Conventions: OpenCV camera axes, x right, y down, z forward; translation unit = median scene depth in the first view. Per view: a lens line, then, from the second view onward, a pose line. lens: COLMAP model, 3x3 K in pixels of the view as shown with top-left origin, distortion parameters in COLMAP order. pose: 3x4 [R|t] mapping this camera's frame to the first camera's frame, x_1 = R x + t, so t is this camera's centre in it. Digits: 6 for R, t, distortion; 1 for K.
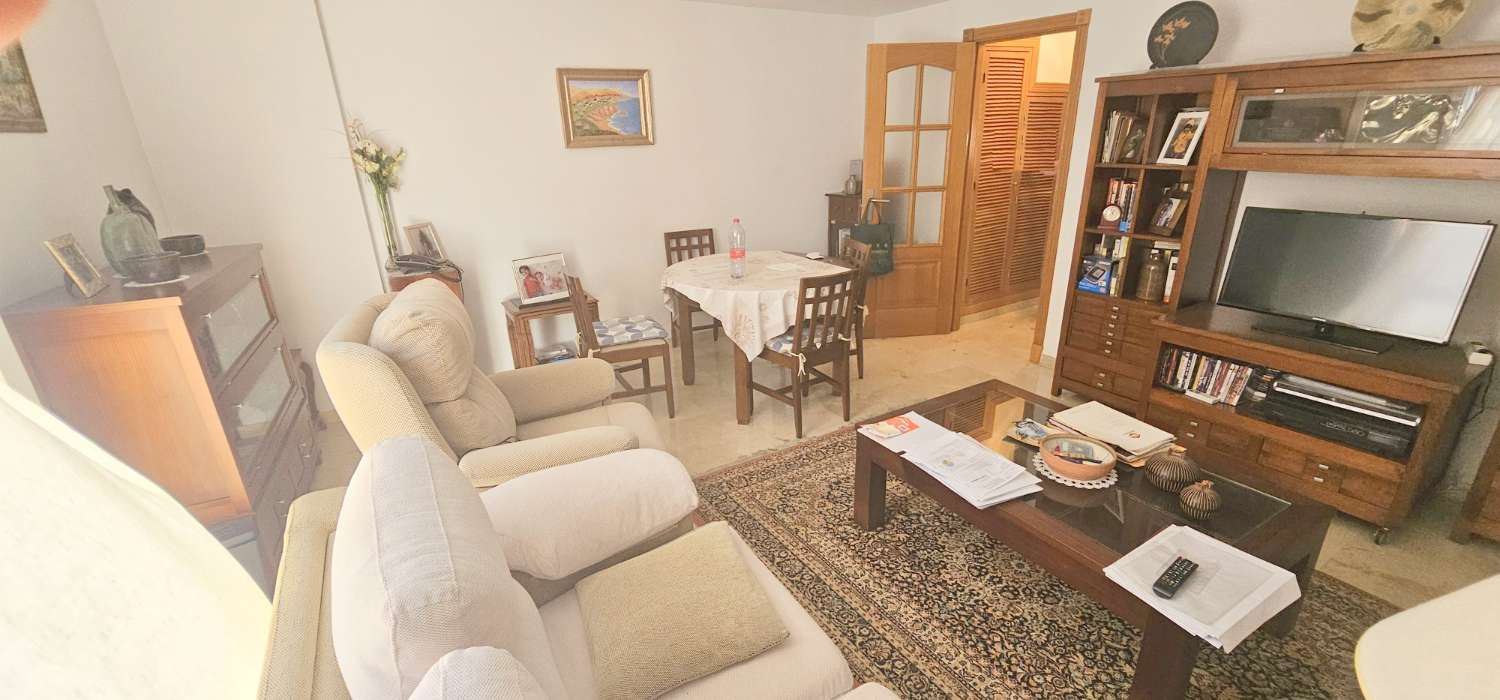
lens RADIAL K [[616.7, 0, 751.6], [0, 616.7, 356.3], [0, 0, 1]] dist [-0.004288, 0.000827]
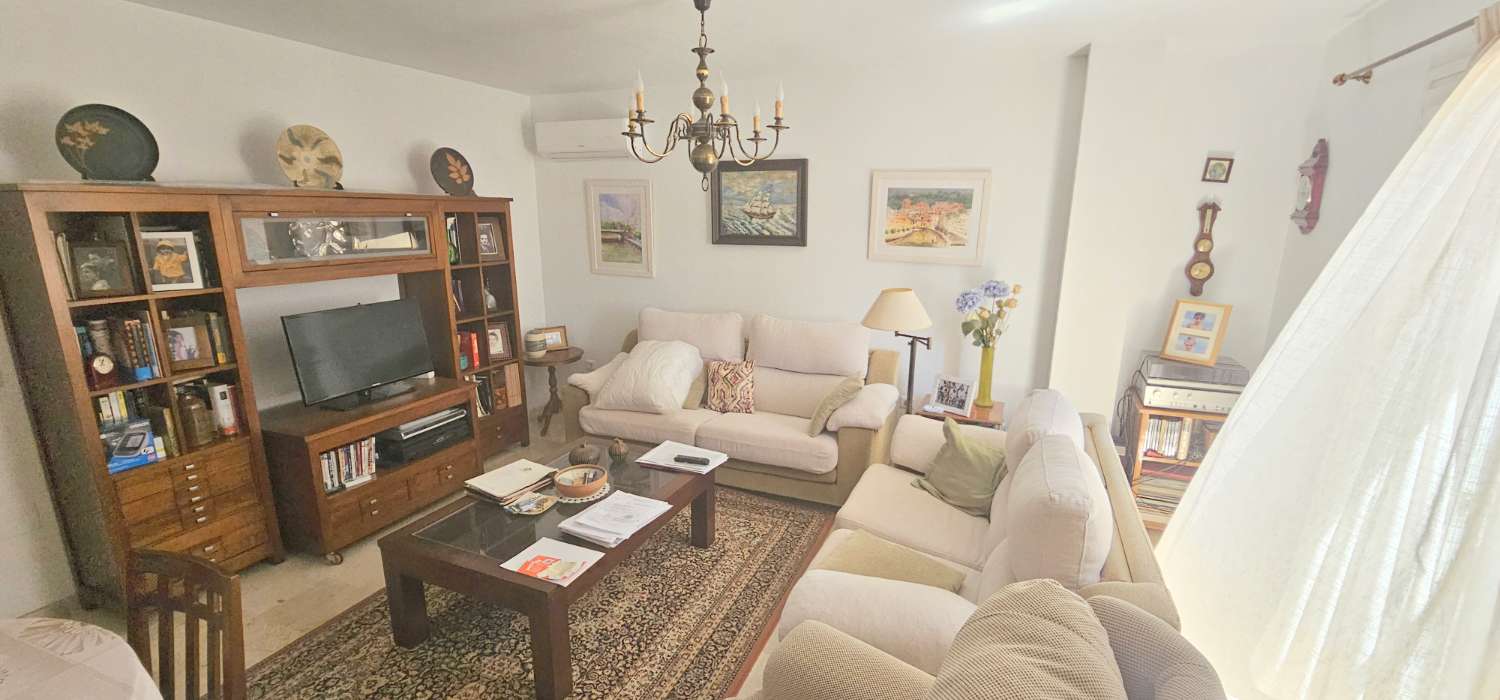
lens RADIAL K [[616.7, 0, 757.7], [0, 616.7, 358.9], [0, 0, 1]] dist [-0.004288, 0.000827]
pose [[-0.593531, -0.168879, 0.786893, -0.516691], [0.282786, 0.871631, 0.400363, -0.360992], [-0.753493, 0.460151, -0.469584, 0.881274]]
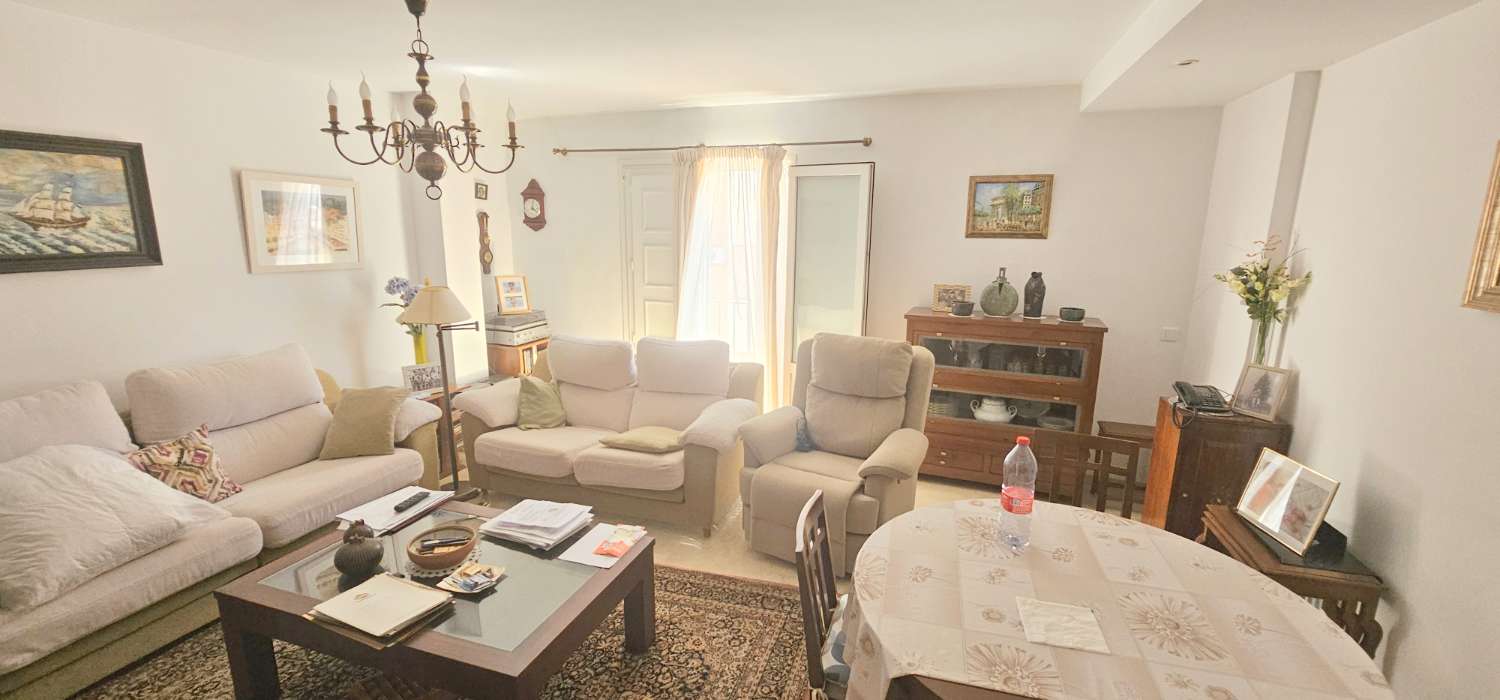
lens RADIAL K [[616.7, 0, 759.8], [0, 616.7, 351.4], [0, 0, 1]] dist [-0.004288, 0.000827]
pose [[-0.747125, 0.150682, -0.647379, 0.550593], [-0.220922, 0.862300, 0.455668, -0.554484], [0.626895, 0.483461, -0.610957, 1.343691]]
